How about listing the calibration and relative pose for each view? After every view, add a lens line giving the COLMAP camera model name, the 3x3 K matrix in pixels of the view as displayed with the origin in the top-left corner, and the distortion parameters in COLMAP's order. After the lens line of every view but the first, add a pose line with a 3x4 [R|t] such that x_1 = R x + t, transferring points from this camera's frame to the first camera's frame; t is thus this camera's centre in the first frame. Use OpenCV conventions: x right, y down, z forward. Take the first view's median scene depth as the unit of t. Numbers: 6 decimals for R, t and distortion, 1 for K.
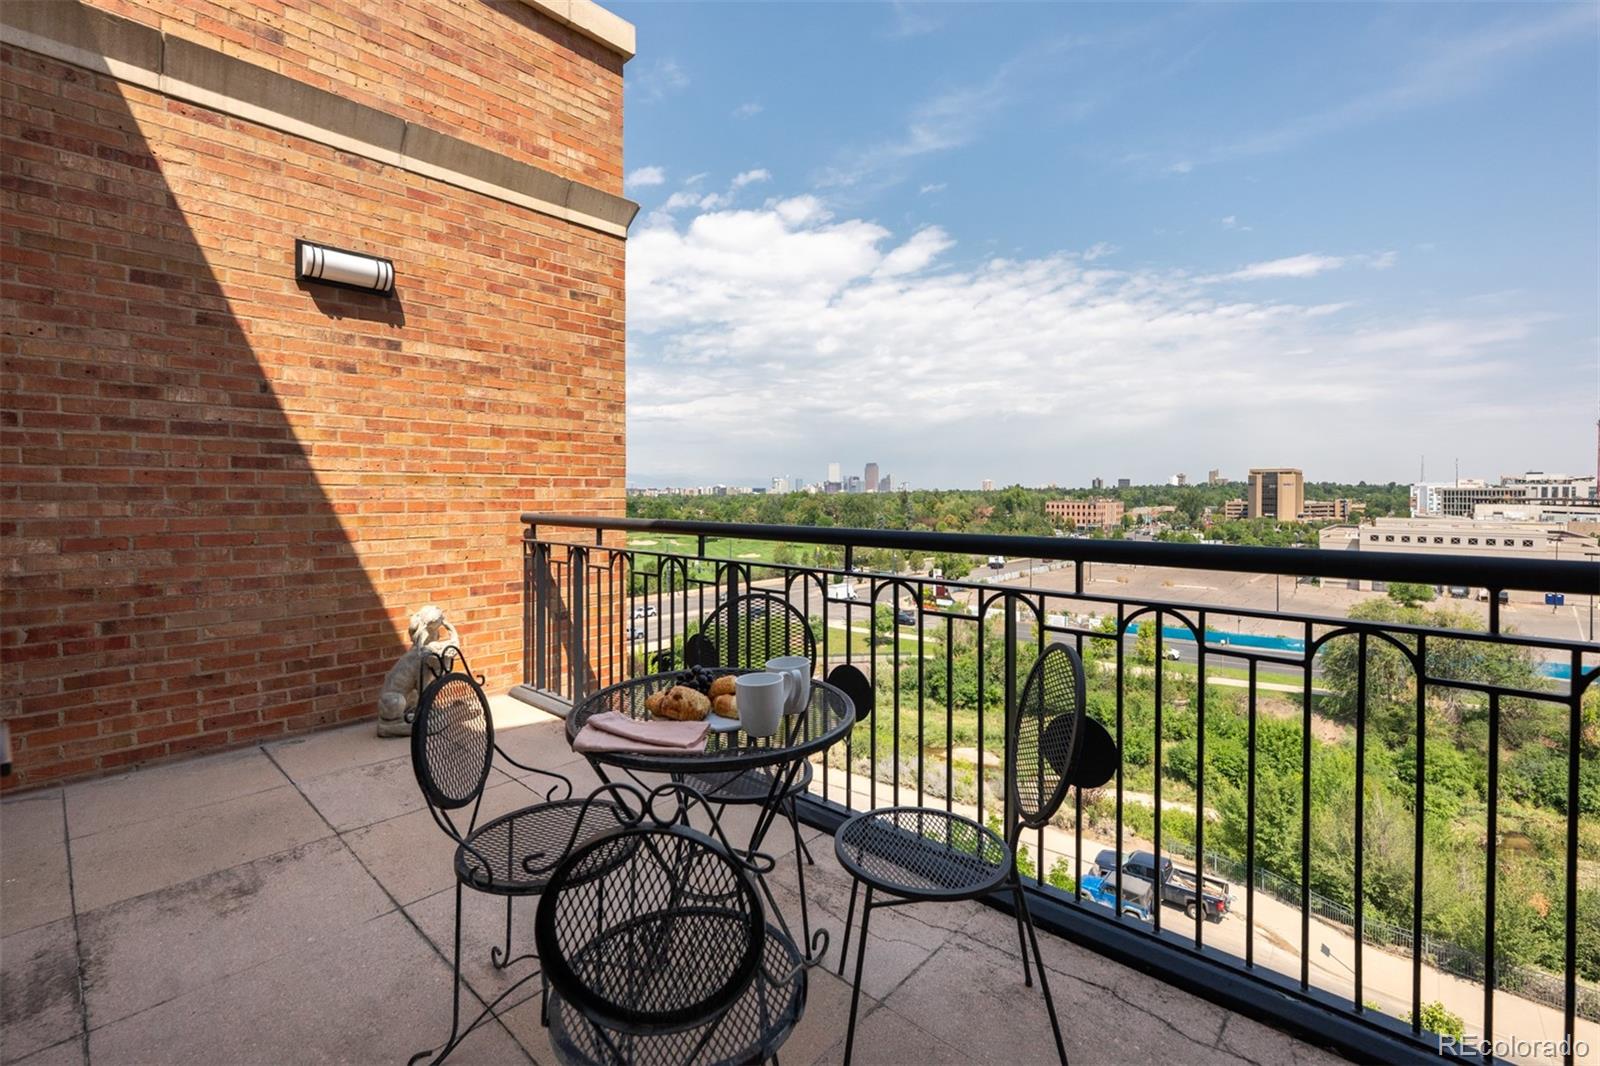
lens RADIAL K [[655.0, 0, 802.4], [0, 655.0, 509.7], [0, 0, 1]] dist [0.000600, 0.000108]
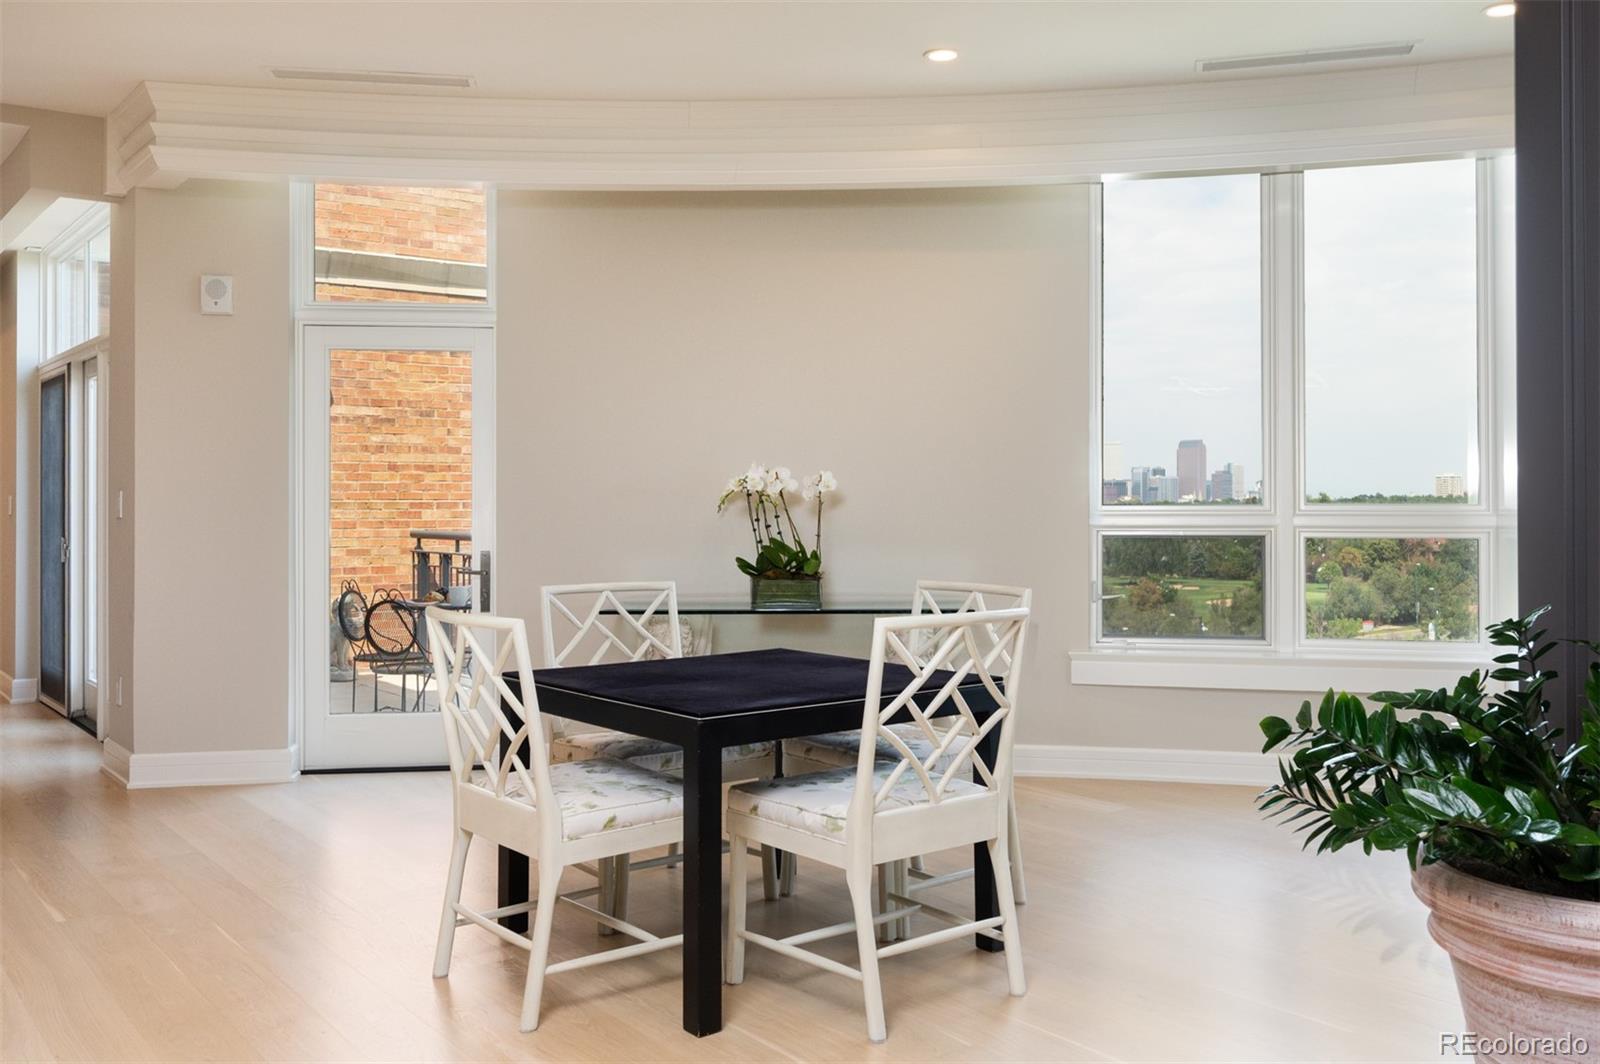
lens RADIAL K [[1335.6, 0, 800.0], [0, 1335.6, 532.0], [0, 0, 1]] dist [0.004399, -0.000257]
pose [[0.981889, -0.001039, -0.189453, 0.825161], [0.000269, 0.999992, -0.004088, 0.020593], [0.189456, 0.003963, 0.981881, -1.442773]]
